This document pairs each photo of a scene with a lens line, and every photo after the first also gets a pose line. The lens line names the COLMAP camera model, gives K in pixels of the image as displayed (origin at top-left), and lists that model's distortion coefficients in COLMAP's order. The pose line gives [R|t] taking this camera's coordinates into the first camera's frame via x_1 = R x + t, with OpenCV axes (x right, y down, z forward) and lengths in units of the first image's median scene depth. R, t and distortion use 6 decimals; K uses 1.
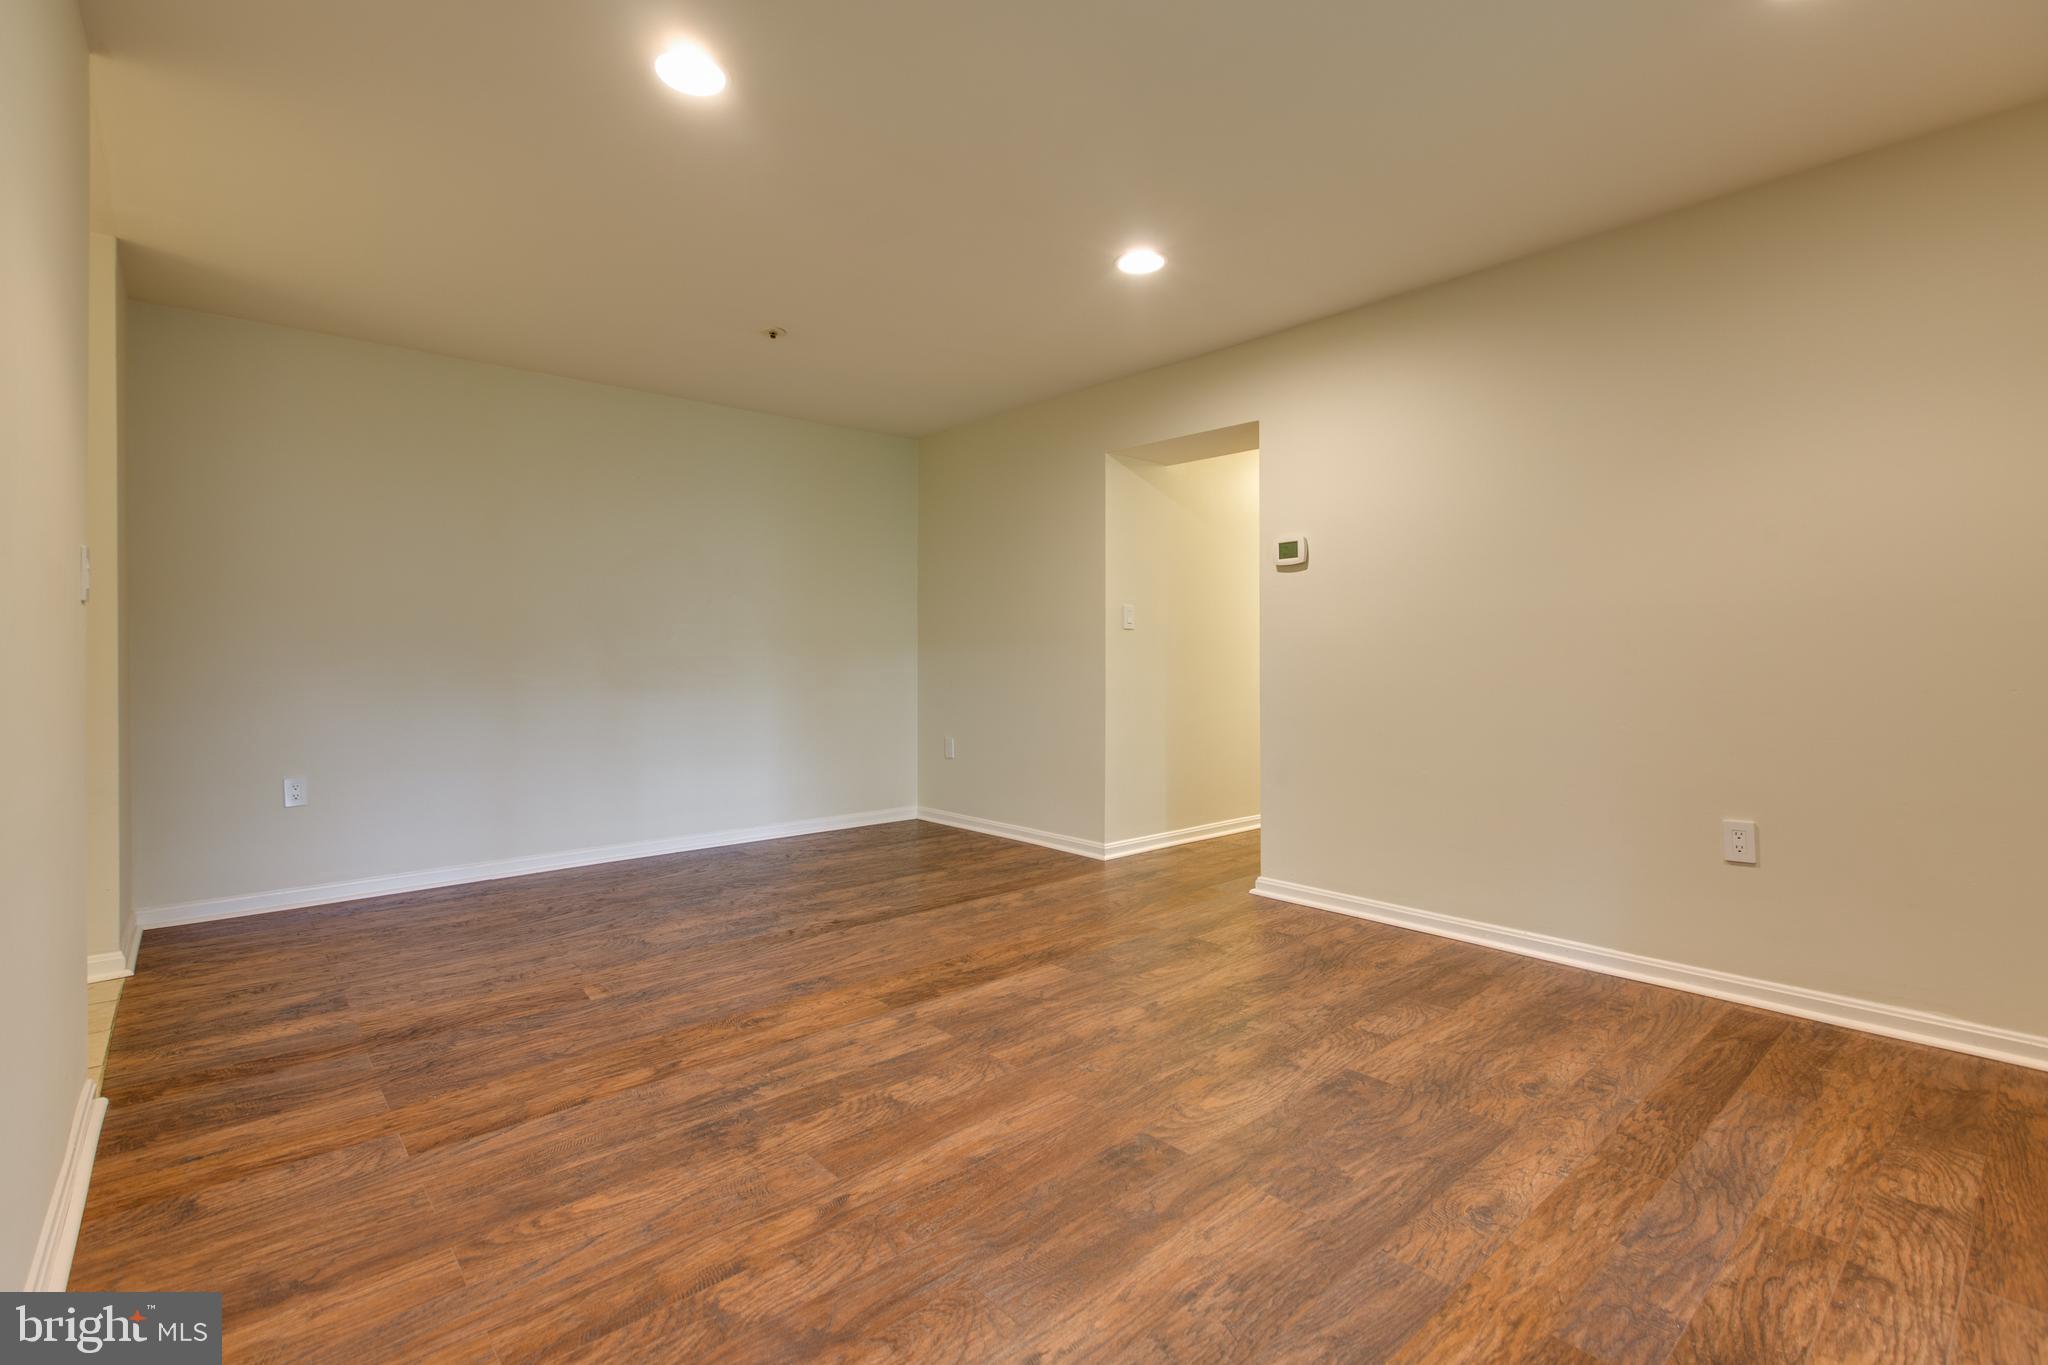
lens RADIAL K [[943.4, 0, 1005.0], [0, 943.4, 682.9], [0, 0, 1]] dist [-0.002181, -0.000162]
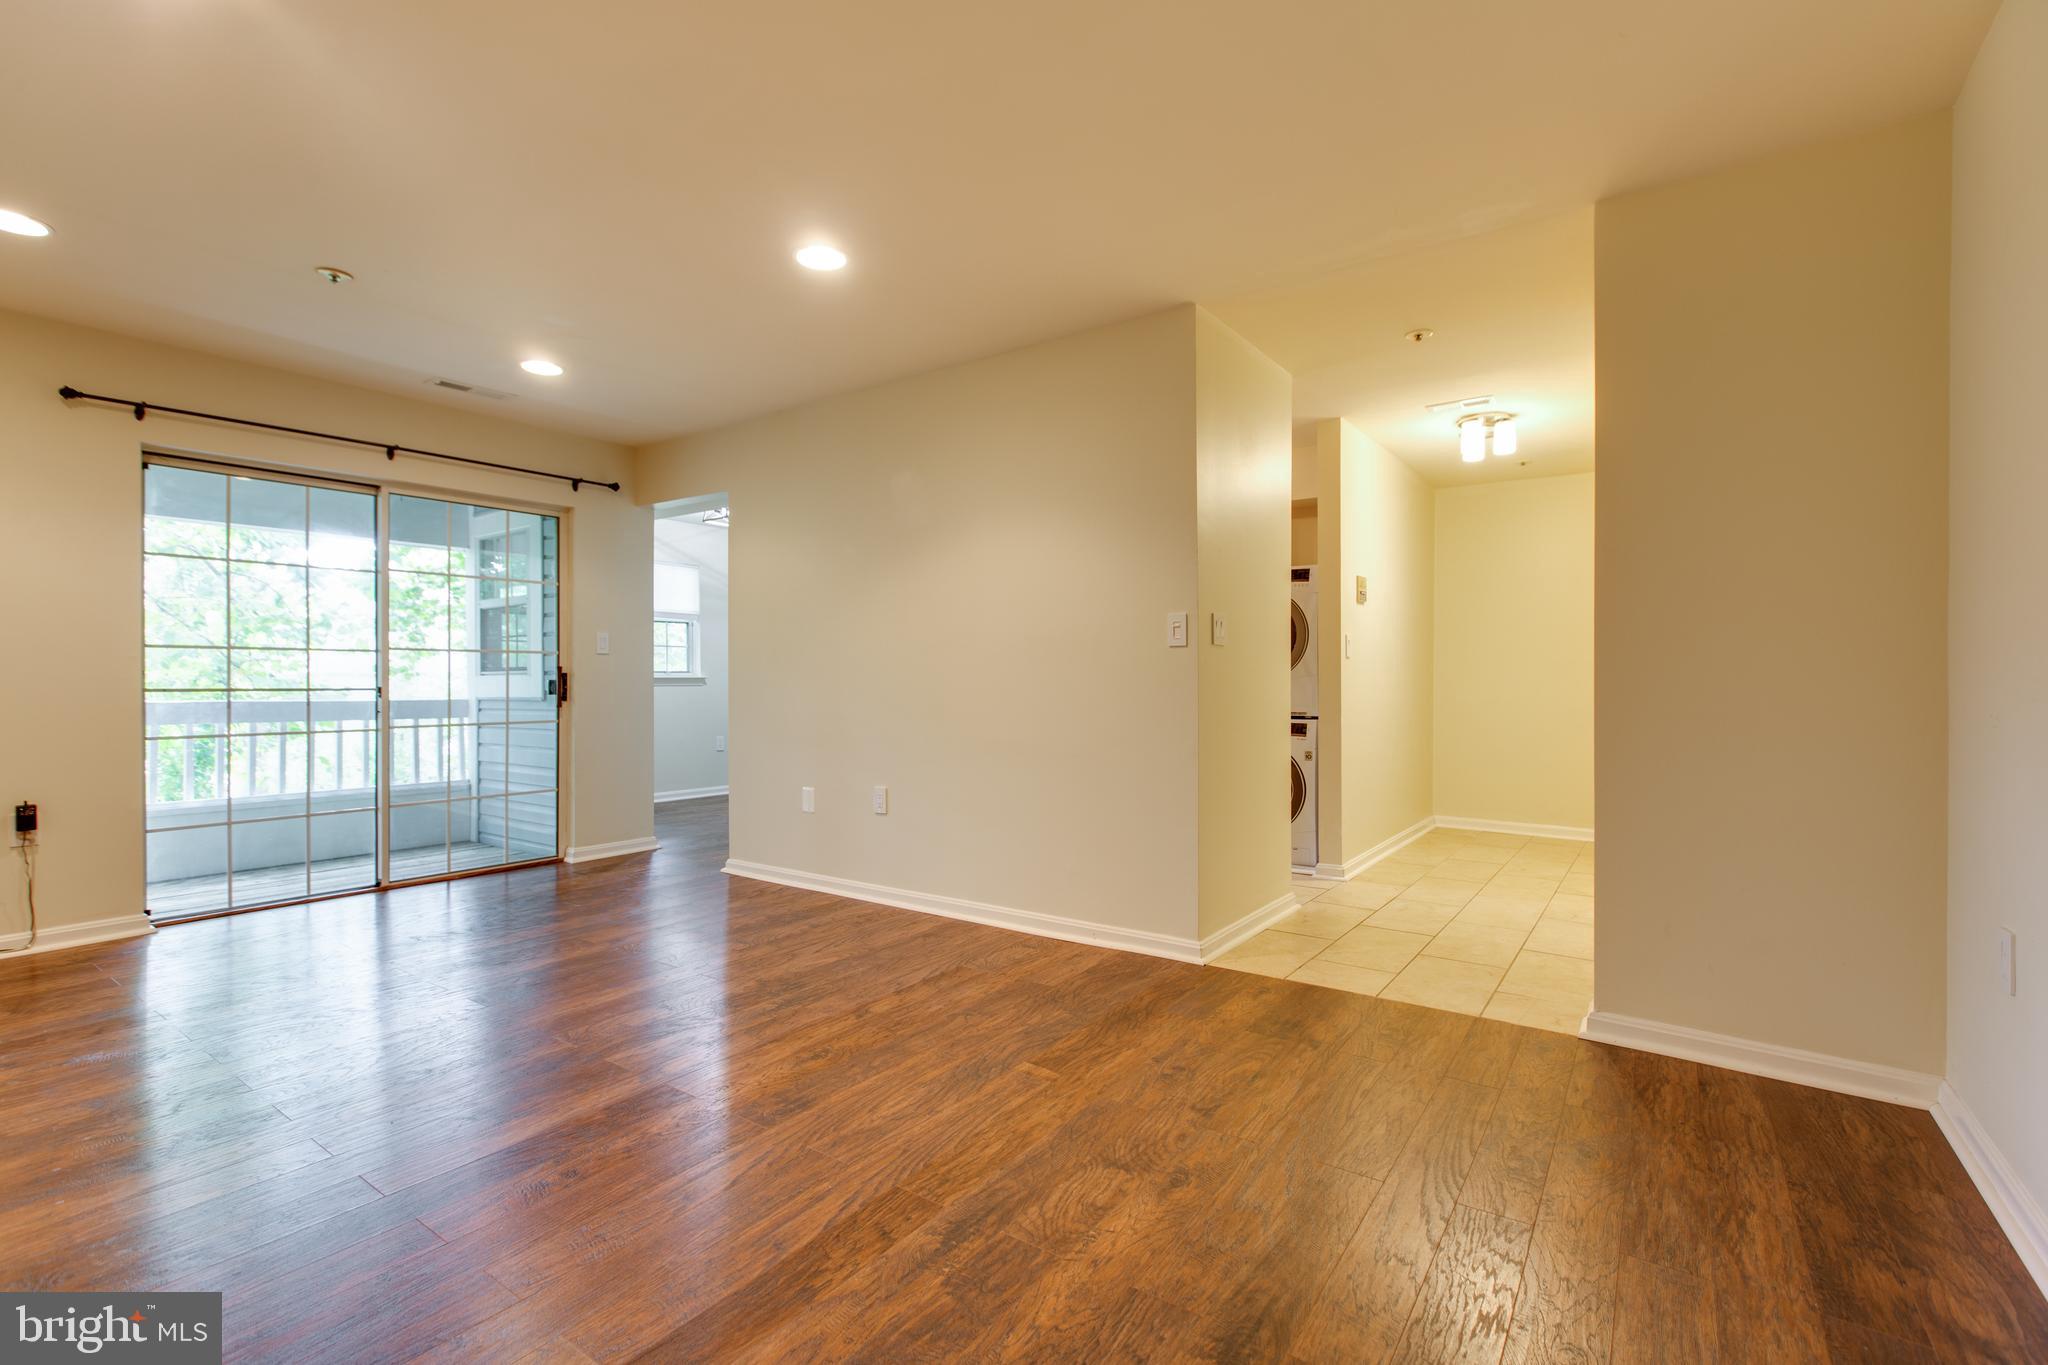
lens RADIAL K [[909.2, 0, 1018.3], [0, 909.2, 684.4], [0, 0, 1]] dist [-0.000286, -0.000236]
pose [[-0.969499, 0.002996, -0.245076, -0.238060], [-0.004436, 0.999547, 0.029770, -0.053663], [0.245055, 0.029950, -0.969047, 1.966833]]
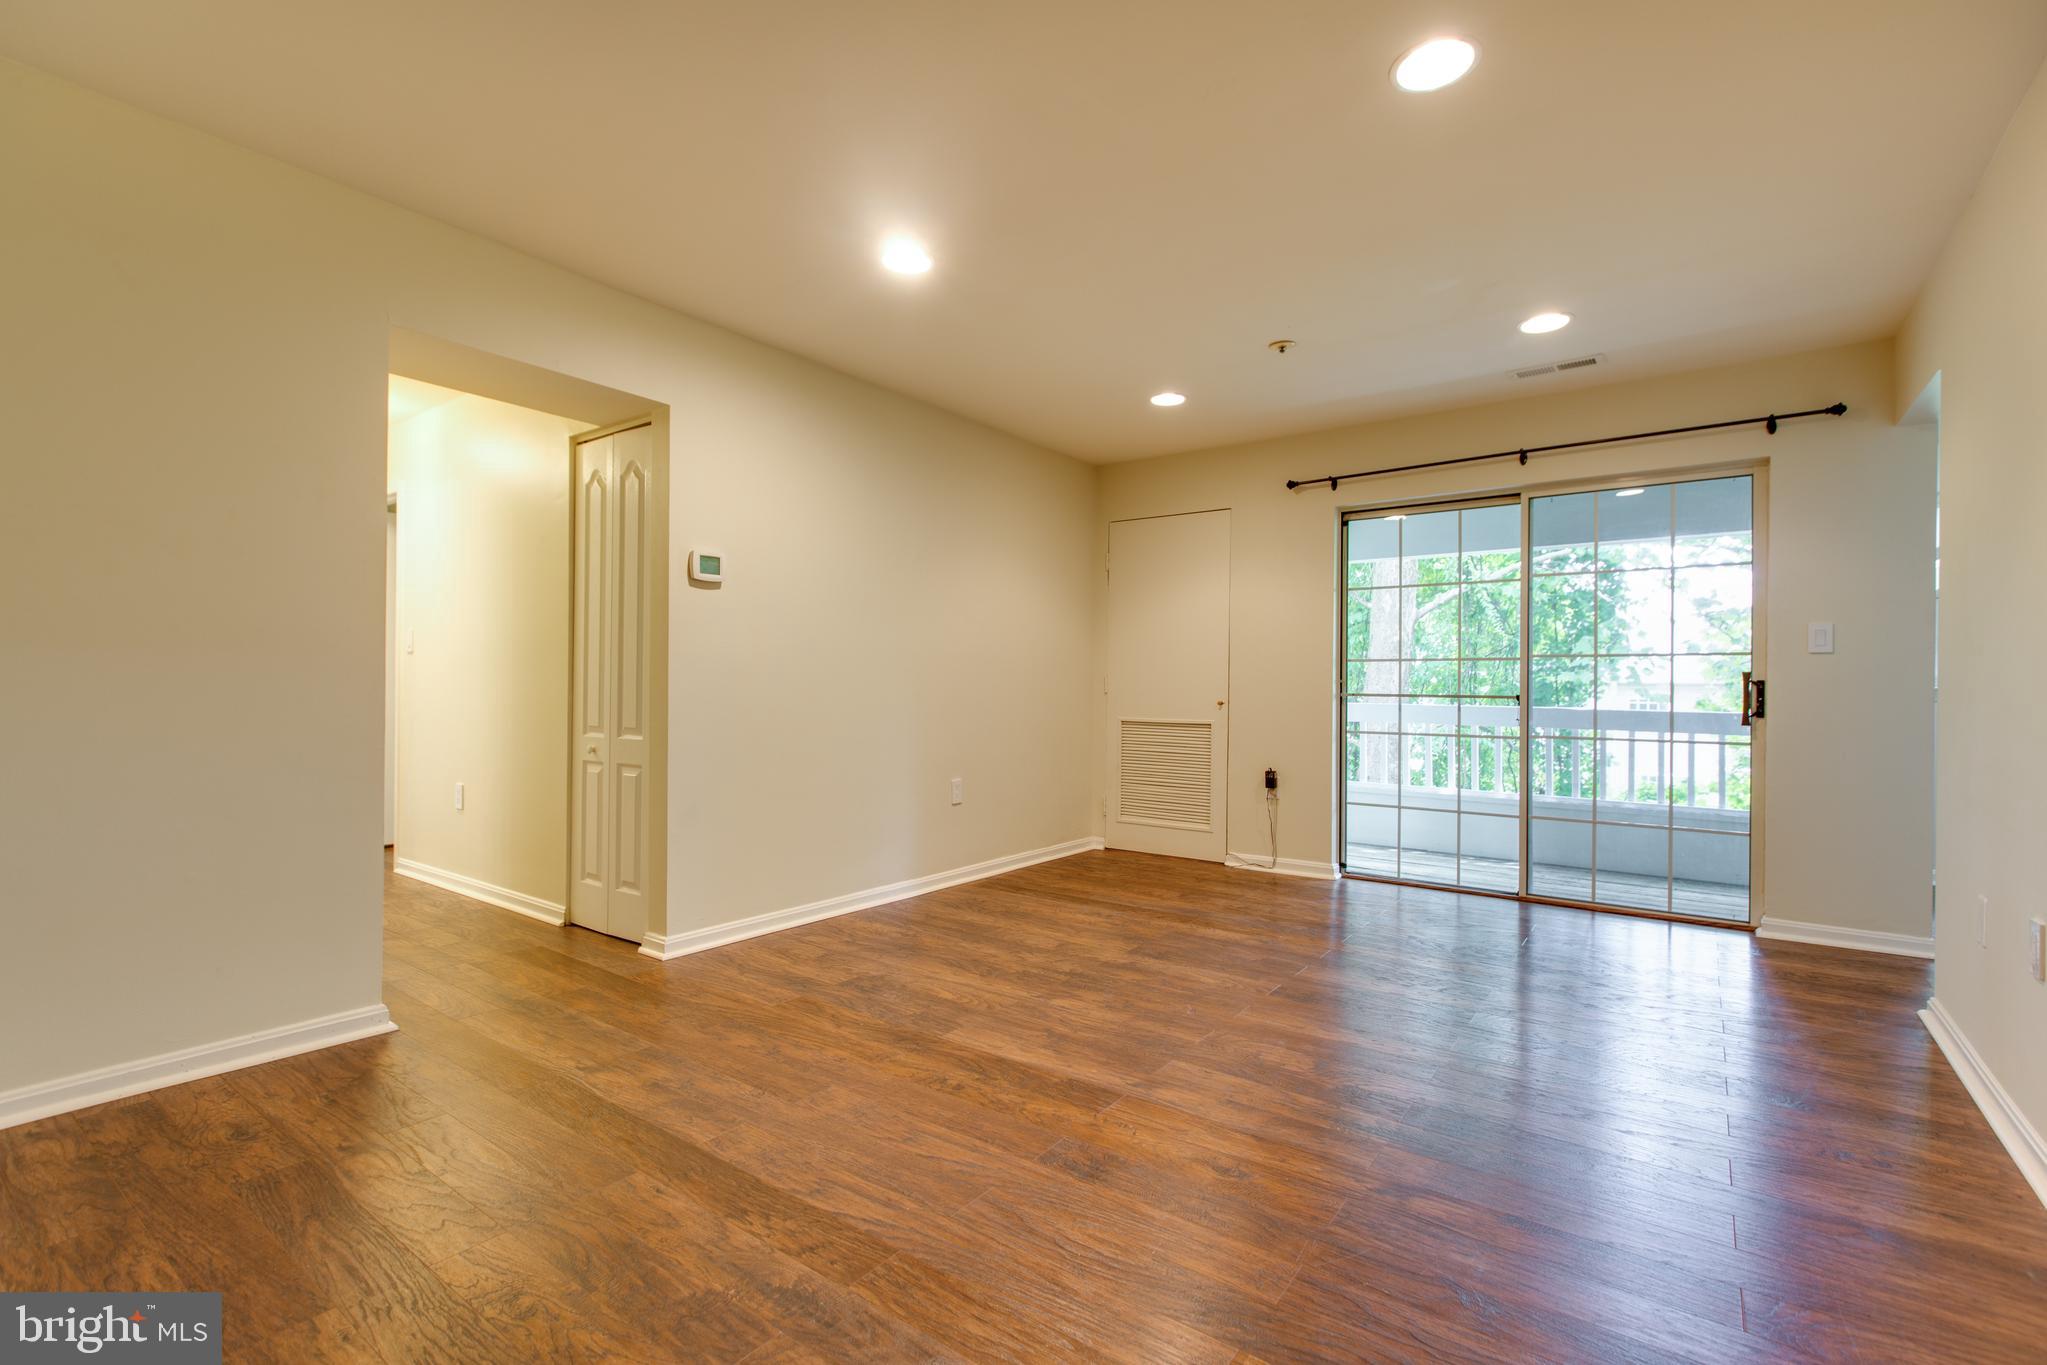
lens RADIAL K [[927.5, 0, 1019.7], [0, 927.5, 679.5], [0, 0, 1]] dist [0.000525, 0.000270]
pose [[-0.226789, 0.006638, 0.973921, -0.956794], [0.017356, 0.999846, -0.002773, -0.032856], [-0.973789, 0.016275, -0.226870, 1.333036]]
